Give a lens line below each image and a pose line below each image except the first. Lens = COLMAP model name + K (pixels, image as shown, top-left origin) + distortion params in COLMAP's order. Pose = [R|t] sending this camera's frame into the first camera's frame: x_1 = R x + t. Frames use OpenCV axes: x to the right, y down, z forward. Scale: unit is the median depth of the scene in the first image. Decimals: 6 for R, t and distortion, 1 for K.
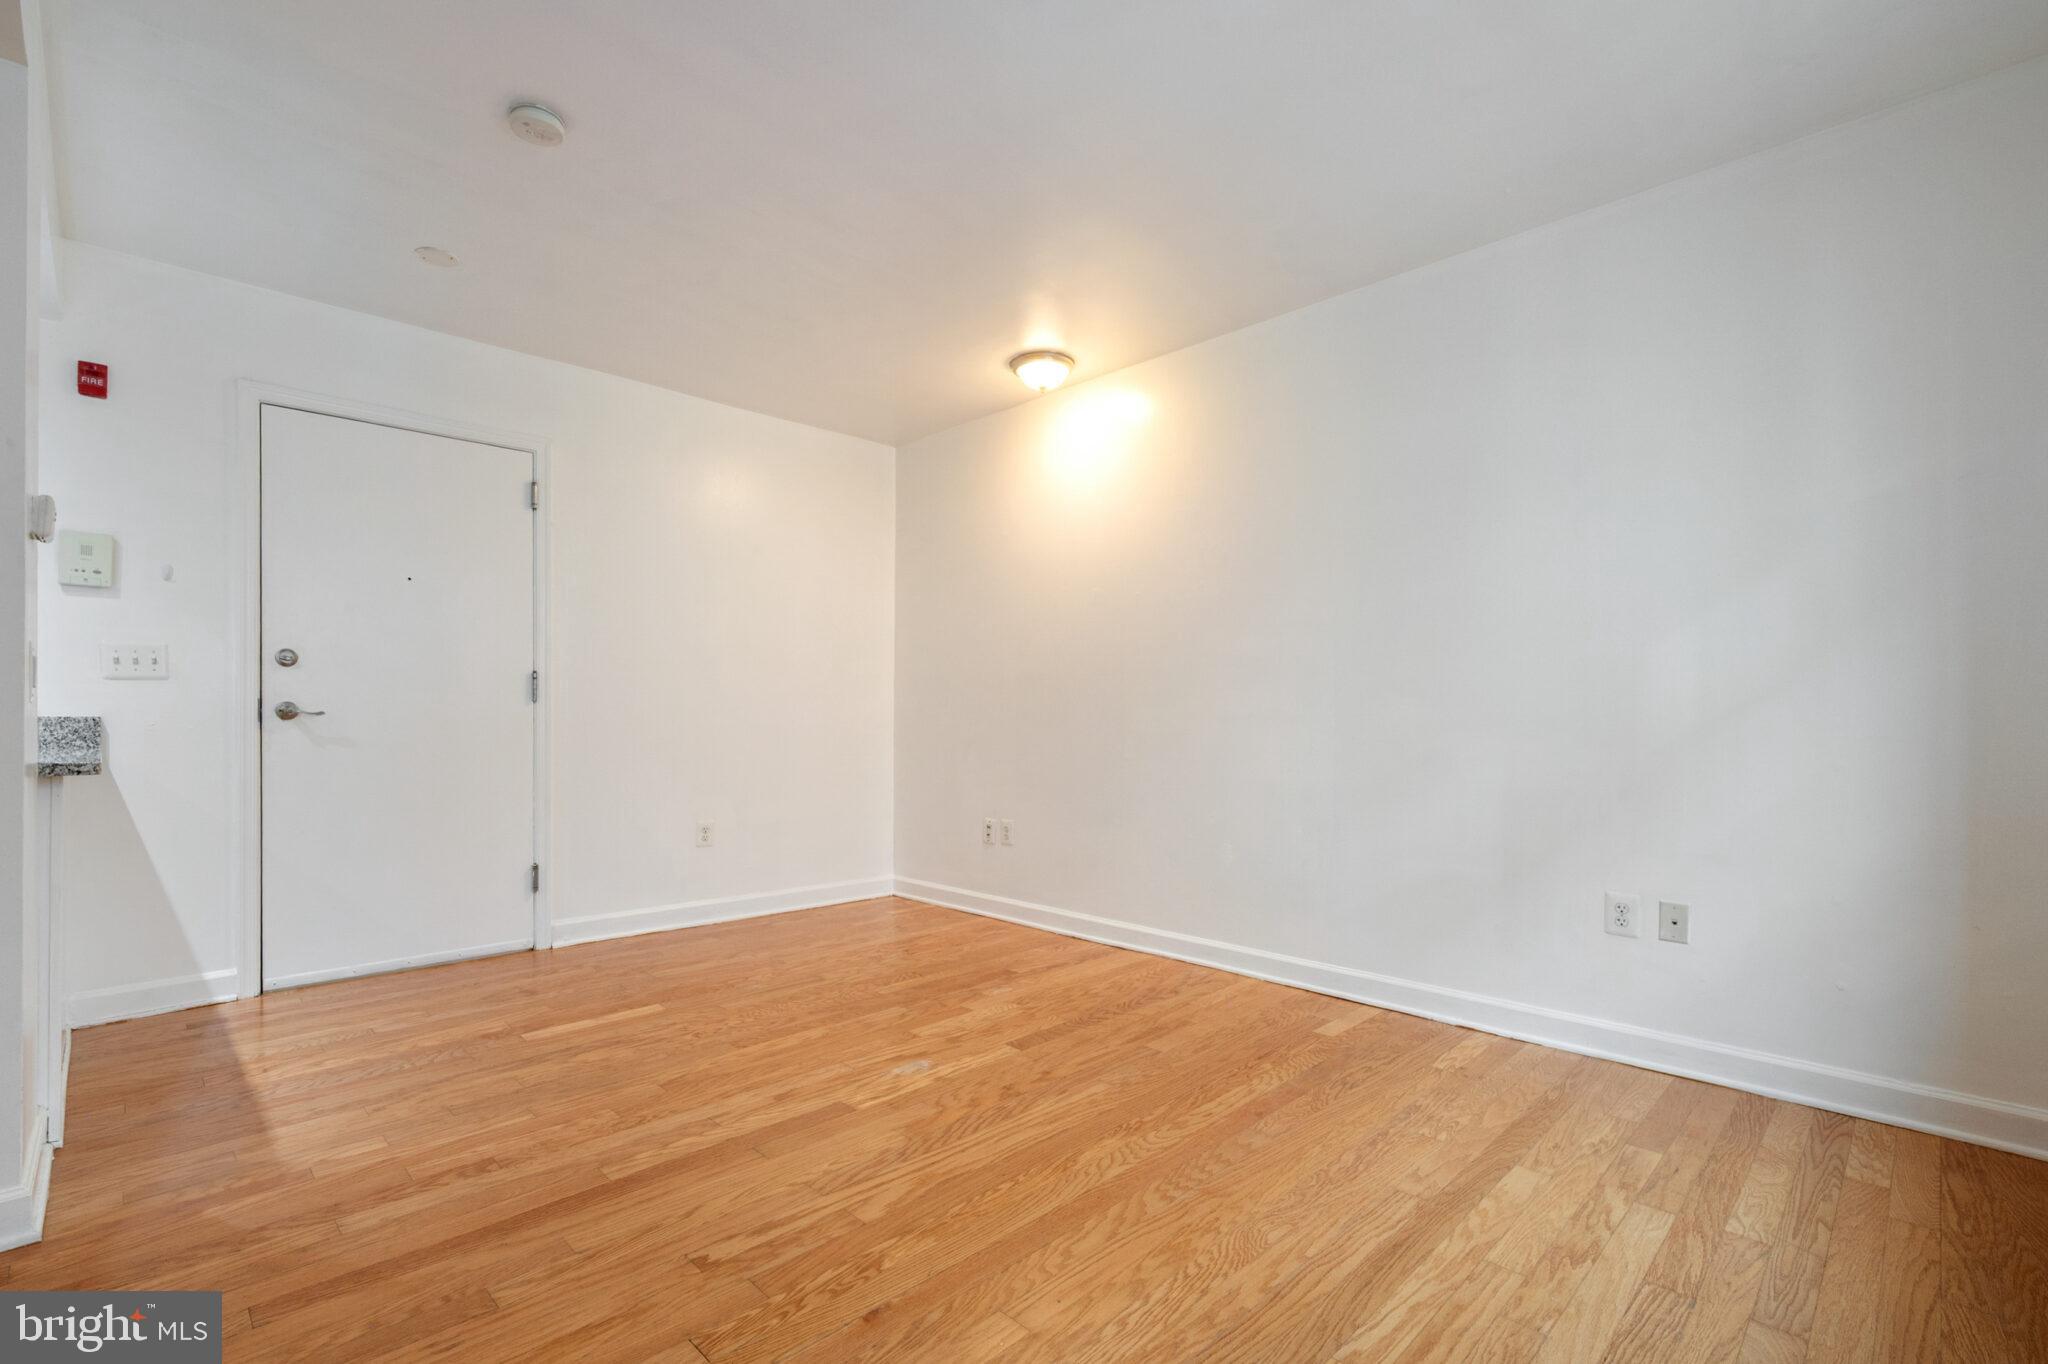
lens RADIAL K [[937.7, 0, 995.3], [0, 937.7, 714.4], [0, 0, 1]] dist [0.000767, -0.000041]
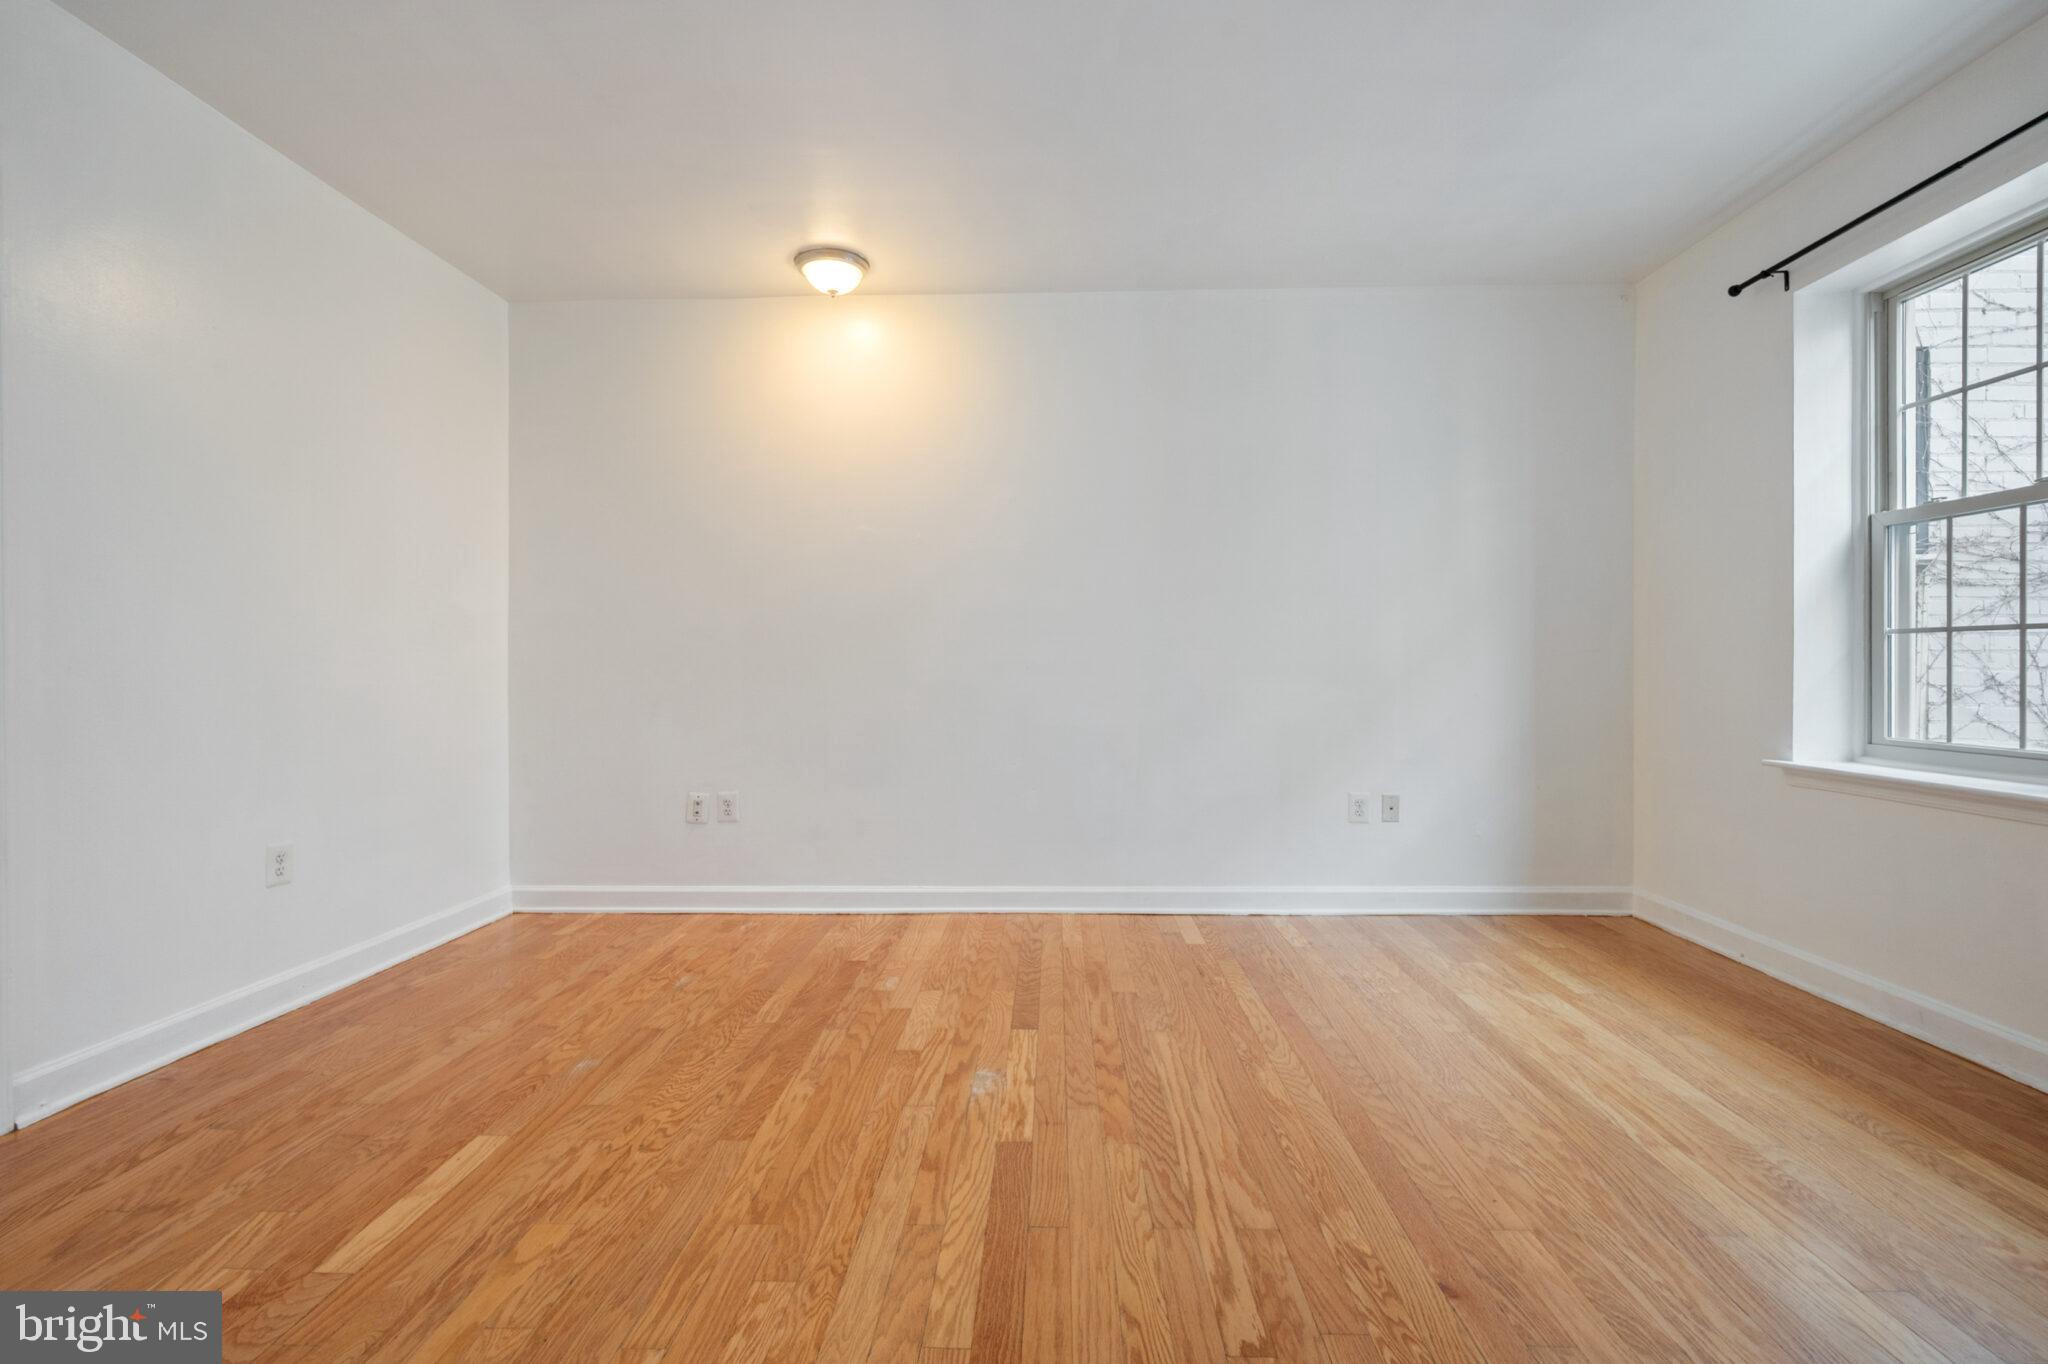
lens RADIAL K [[937.7, 0, 1030.5], [0, 937.7, 669.2], [0, 0, 1]] dist [0.000767, -0.000041]
pose [[0.705245, -0.008152, 0.708916, -0.653367], [0.004408, 0.999965, 0.007114, -0.002761], [-0.708950, -0.001892, 0.705257, 0.369263]]
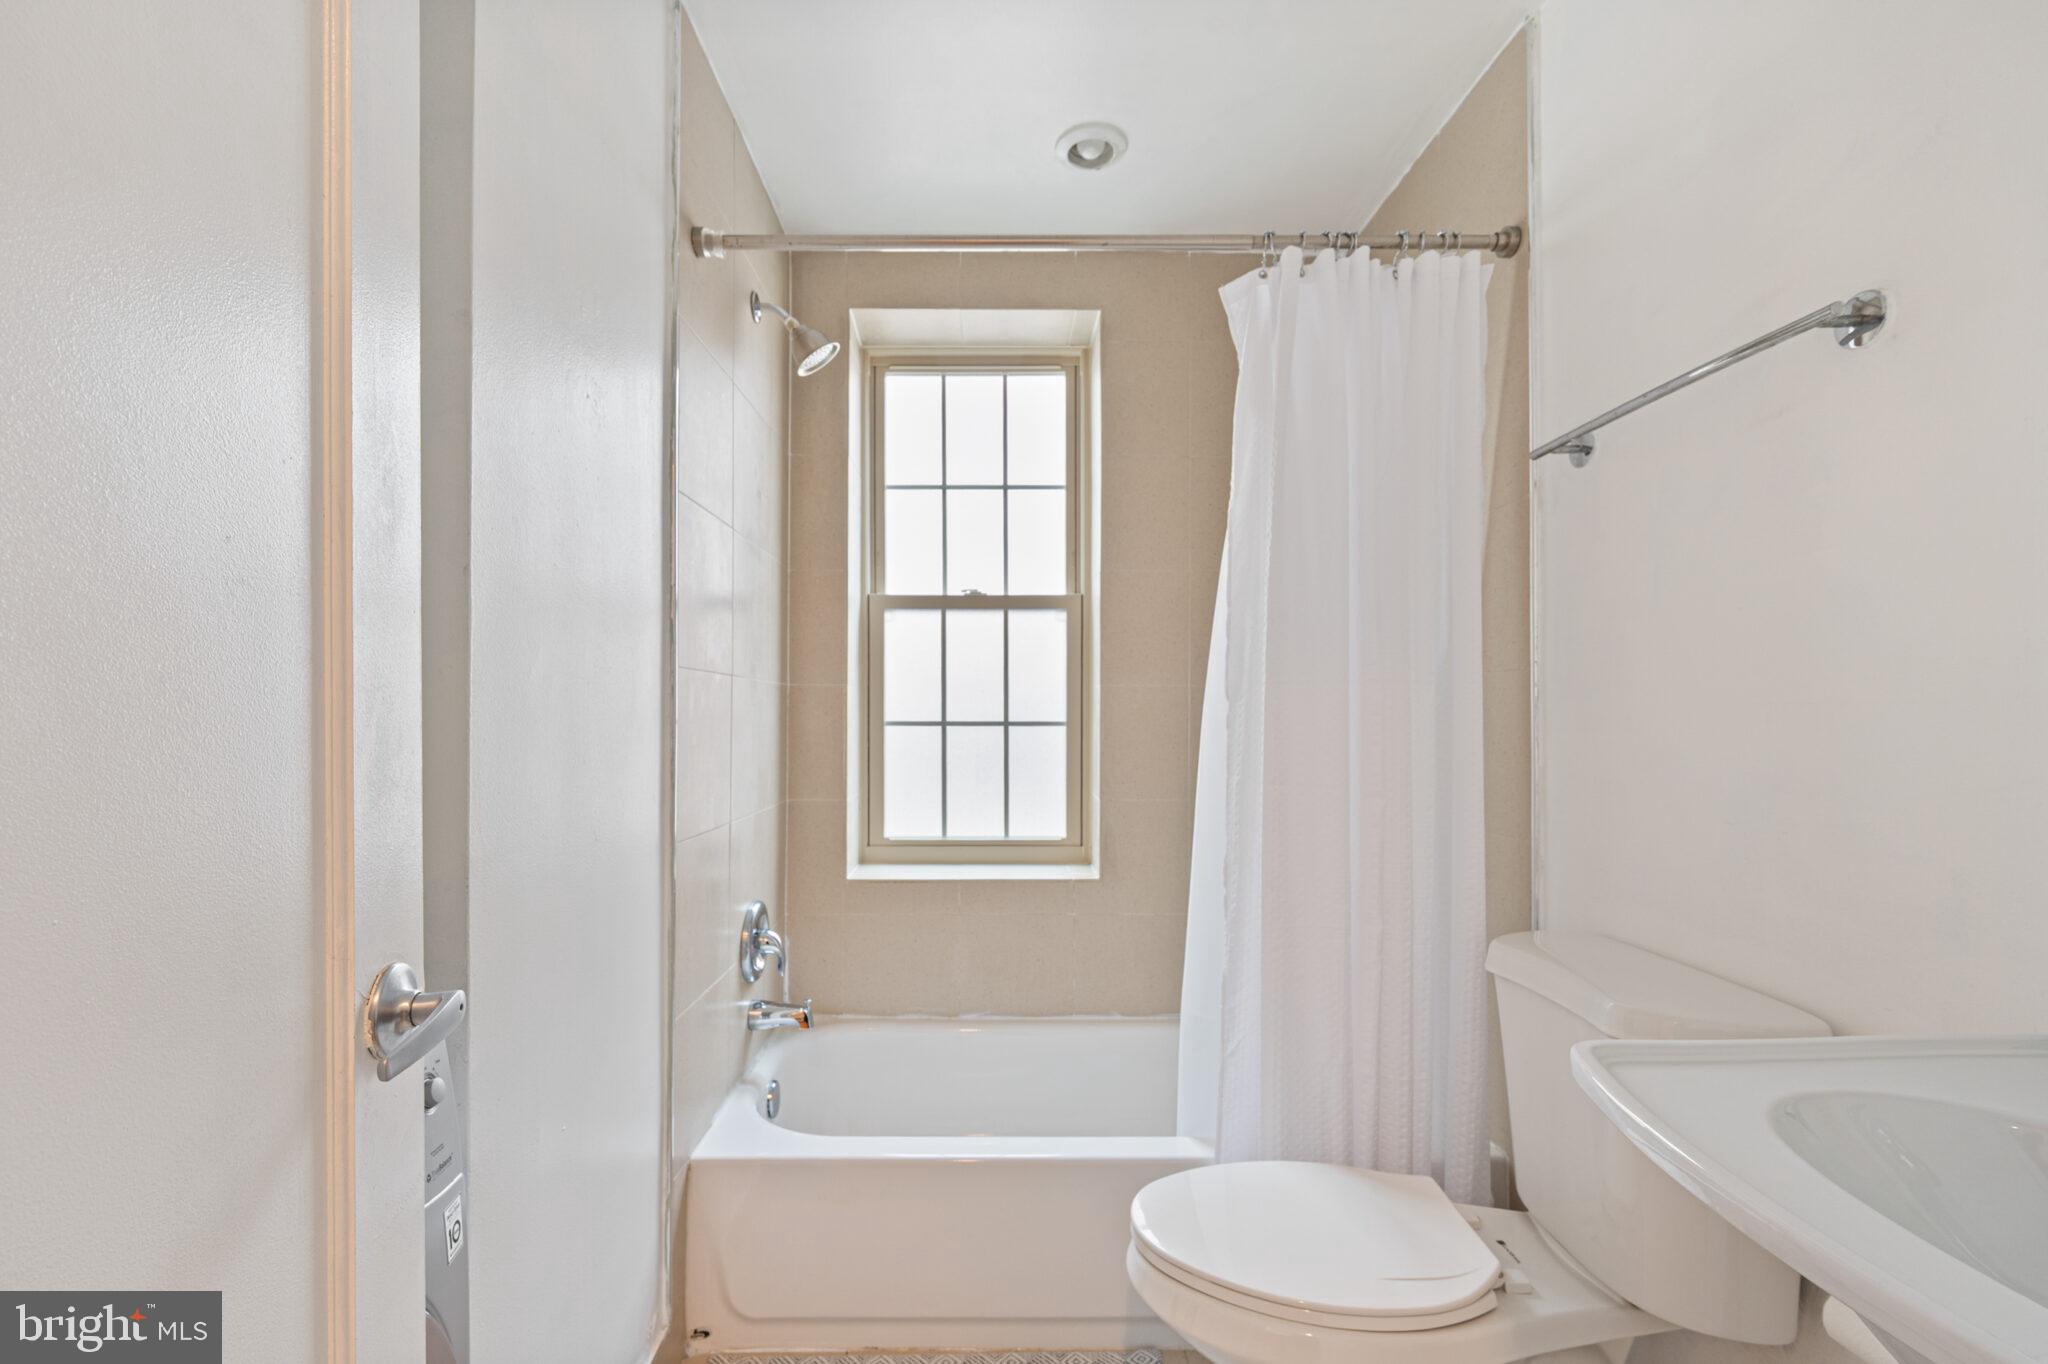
lens RADIAL K [[866.5, 0, 1024.2], [0, 866.5, 701.5], [0, 0, 1]] dist [-0.002255, 0.000100]
pose [[-0.738703, 0.007003, 0.673994, 0.051586], [0.005577, 0.999975, -0.004278, -0.050803], [-0.674008, 0.000599, -0.738724, 0.988818]]
